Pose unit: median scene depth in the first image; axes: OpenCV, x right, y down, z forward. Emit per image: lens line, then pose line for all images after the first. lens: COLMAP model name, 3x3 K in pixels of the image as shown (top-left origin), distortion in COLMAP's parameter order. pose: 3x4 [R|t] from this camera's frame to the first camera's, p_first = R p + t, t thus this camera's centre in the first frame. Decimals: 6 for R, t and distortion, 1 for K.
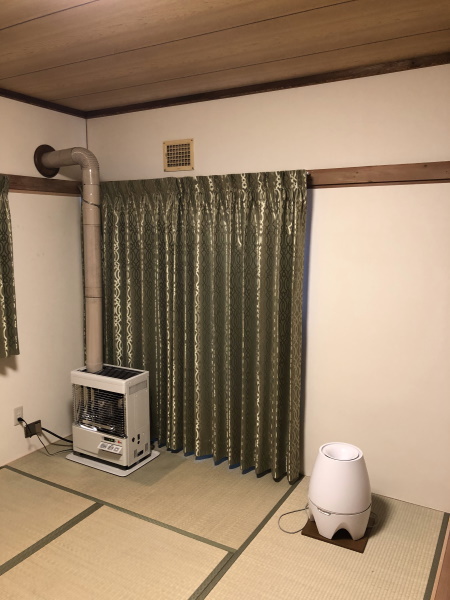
lens RADIAL K [[496.9, 0, 232.0], [0, 496.9, 296.9], [0, 0, 1]] dist [0.045110, -0.050526]
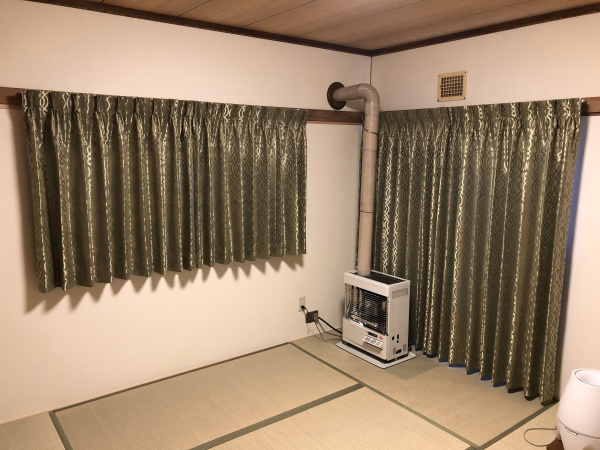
lens RADIAL K [[496.9, 0, 300.7], [0, 496.9, 220.0], [0, 0, 1]] dist [0.045110, -0.050526]
pose [[0.918889, 0.066152, -0.388929, 0.034661], [-0.062774, 0.997798, 0.021404, 0.004675], [0.389489, 0.004747, 0.921019, -0.136783]]
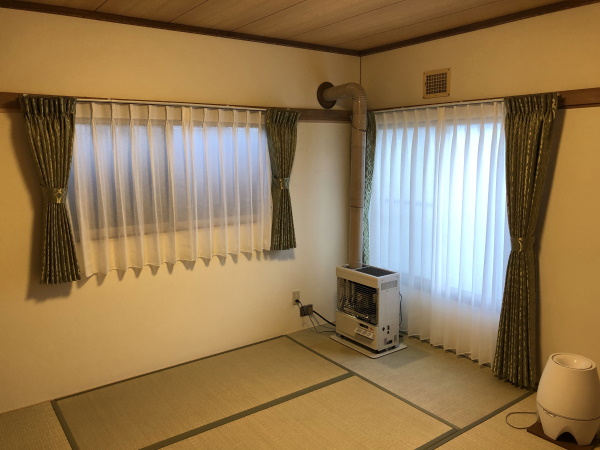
lens RADIAL K [[496.9, 0, 299.1], [0, 496.9, 219.5], [0, 0, 1]] dist [0.045110, -0.050526]
pose [[0.911461, 0.049349, -0.408416, 0.088726], [-0.046843, 0.998772, 0.016141, 0.018157], [0.408711, 0.004420, 0.912653, -0.155334]]
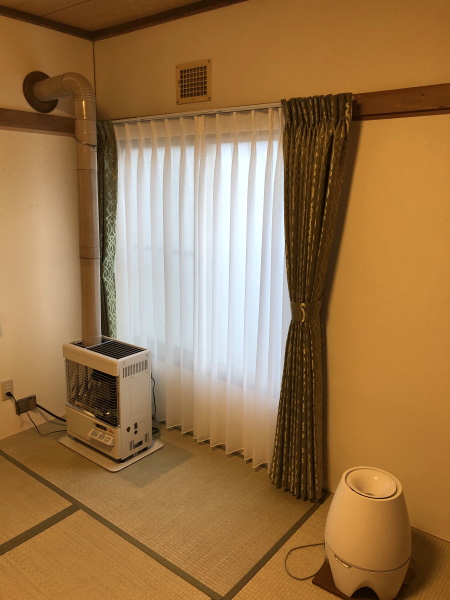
lens RADIAL K [[496.9, 0, 231.1], [0, 496.9, 295.9], [0, 0, 1]] dist [0.045110, -0.050526]
pose [[0.988636, 0.047564, -0.142603, 0.083991], [-0.036525, 0.996201, 0.079050, -0.012065], [0.145821, -0.072943, 0.986618, 0.210287]]
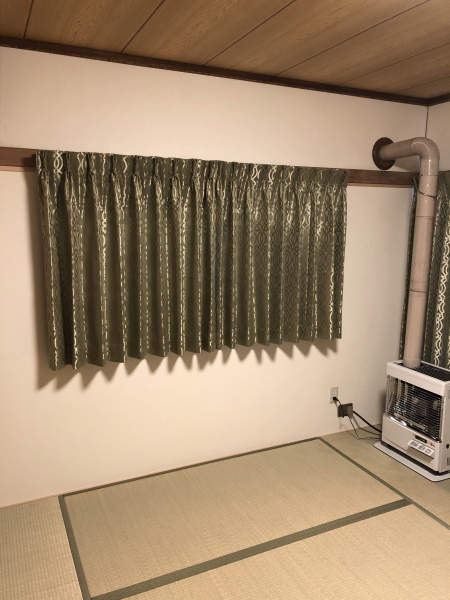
lens RADIAL K [[496.9, 0, 226.1], [0, 496.9, 297.8], [0, 0, 1]] dist [0.045110, -0.050526]
pose [[0.822428, 0.097255, -0.560493, -0.038902], [-0.086061, 0.995209, 0.046406, 0.000069], [0.562321, 0.010071, 0.826858, -0.018218]]
